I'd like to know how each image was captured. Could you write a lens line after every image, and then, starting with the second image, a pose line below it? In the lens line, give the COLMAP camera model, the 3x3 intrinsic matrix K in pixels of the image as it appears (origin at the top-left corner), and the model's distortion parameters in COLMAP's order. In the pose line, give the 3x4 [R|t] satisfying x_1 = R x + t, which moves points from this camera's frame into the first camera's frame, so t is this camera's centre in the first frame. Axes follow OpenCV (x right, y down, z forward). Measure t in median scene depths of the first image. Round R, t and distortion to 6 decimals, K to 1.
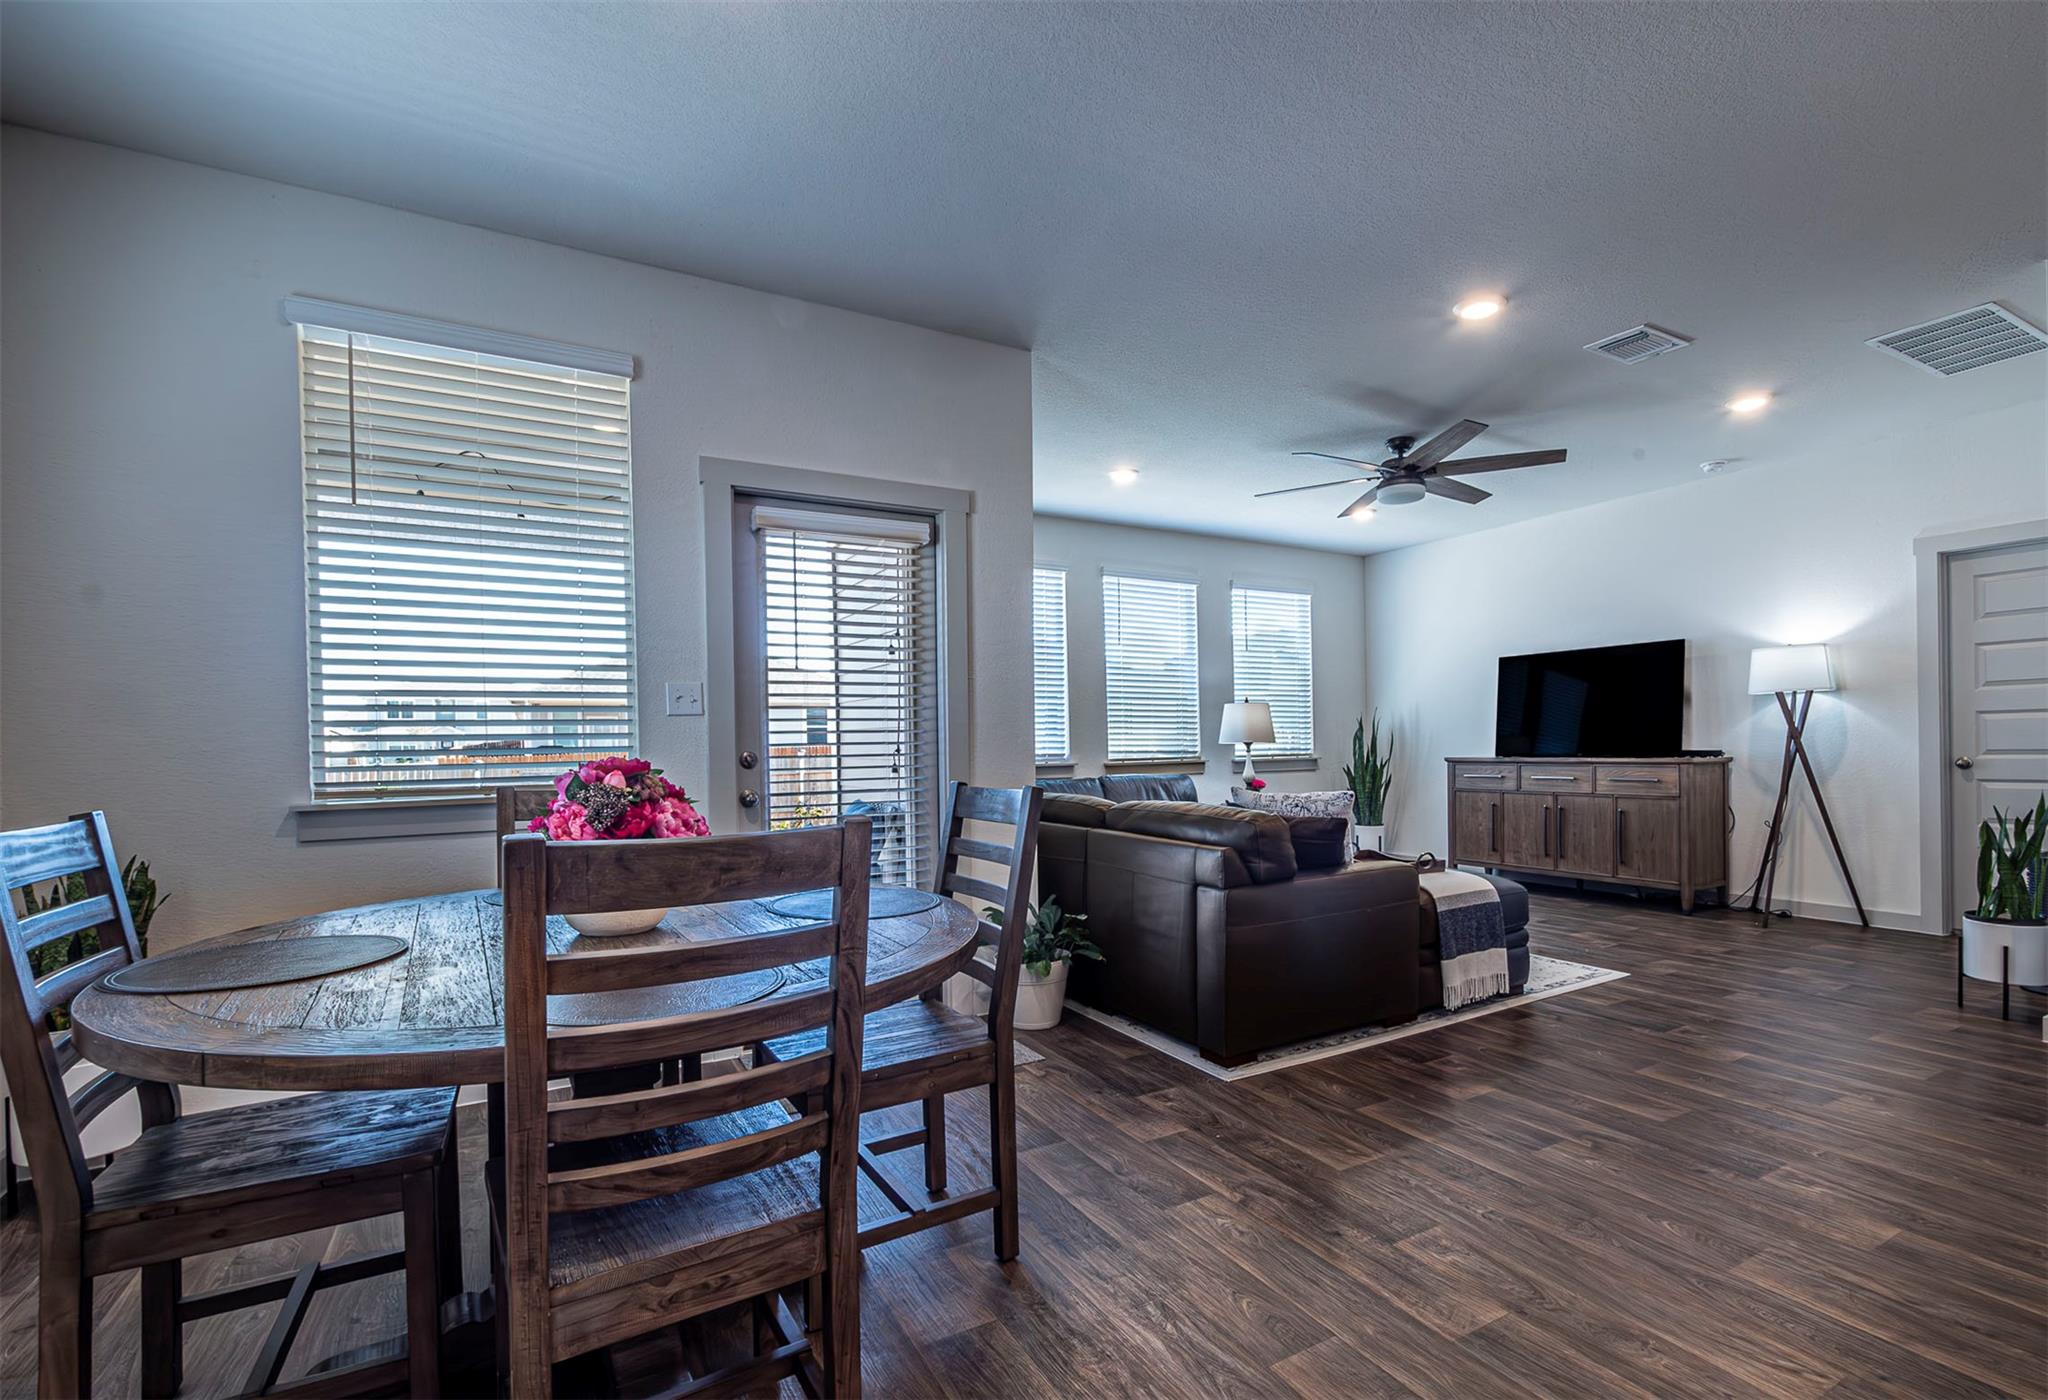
lens RADIAL K [[930.4, 0, 1079.7], [0, 930.4, 743.7], [0, 0, 1]] dist [0.000315, 0.000077]
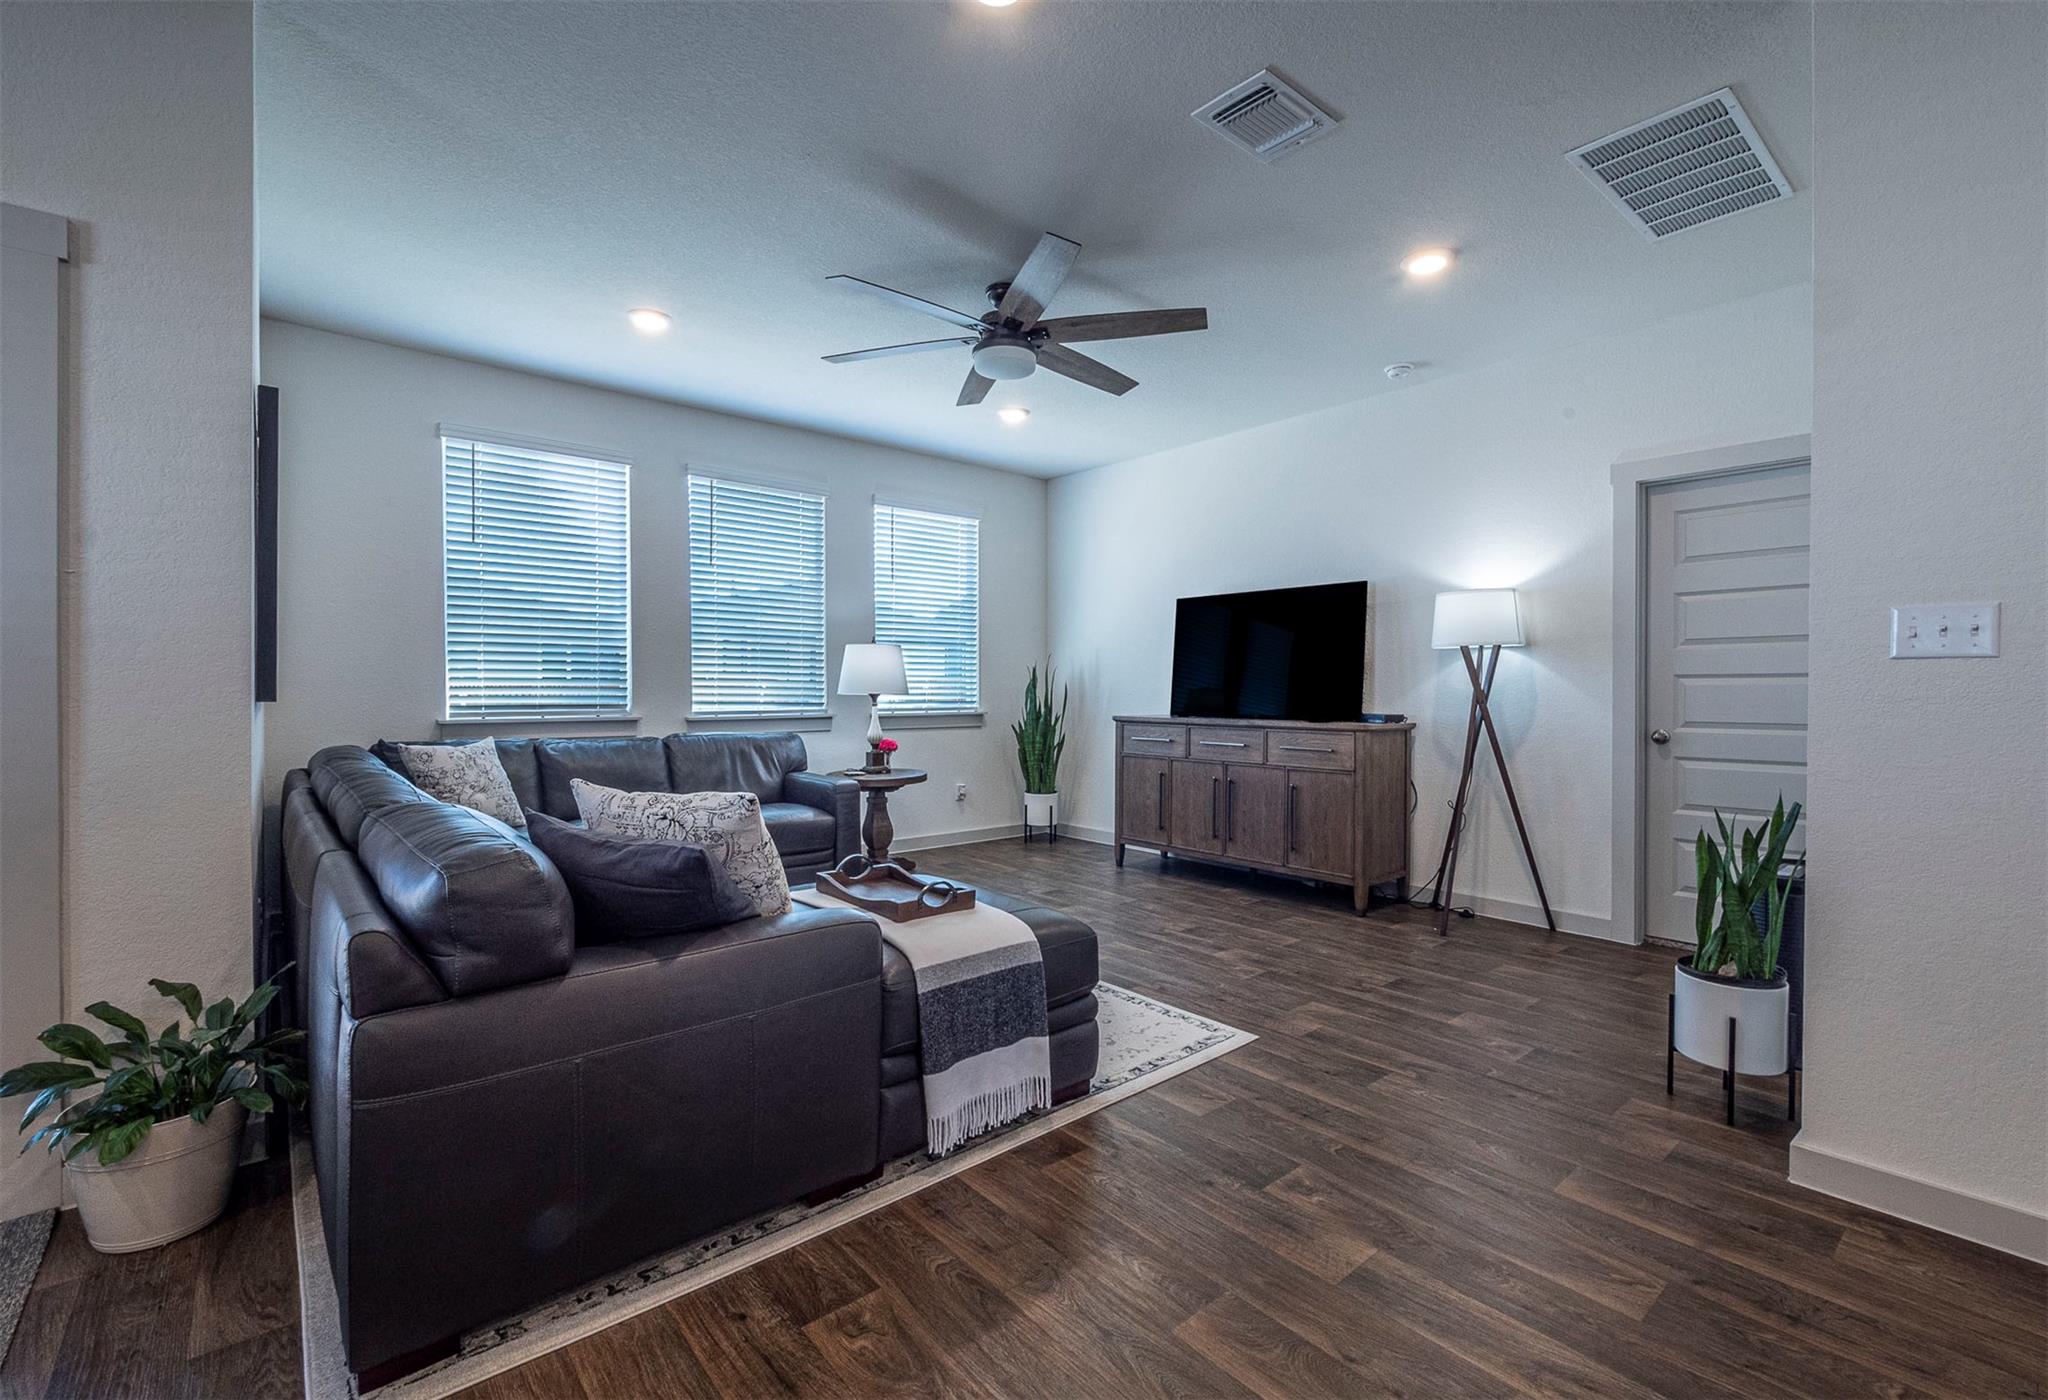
lens RADIAL K [[901.8, 0, 1031.9], [0, 901.8, 684.0], [0, 0, 1]] dist [-0.001562, -0.000360]
pose [[0.984383, 0.020214, 0.174875, 0.237648], [-0.019386, 0.999791, -0.006442, -0.009799], [-0.174968, 0.002951, 0.984570, 0.283749]]
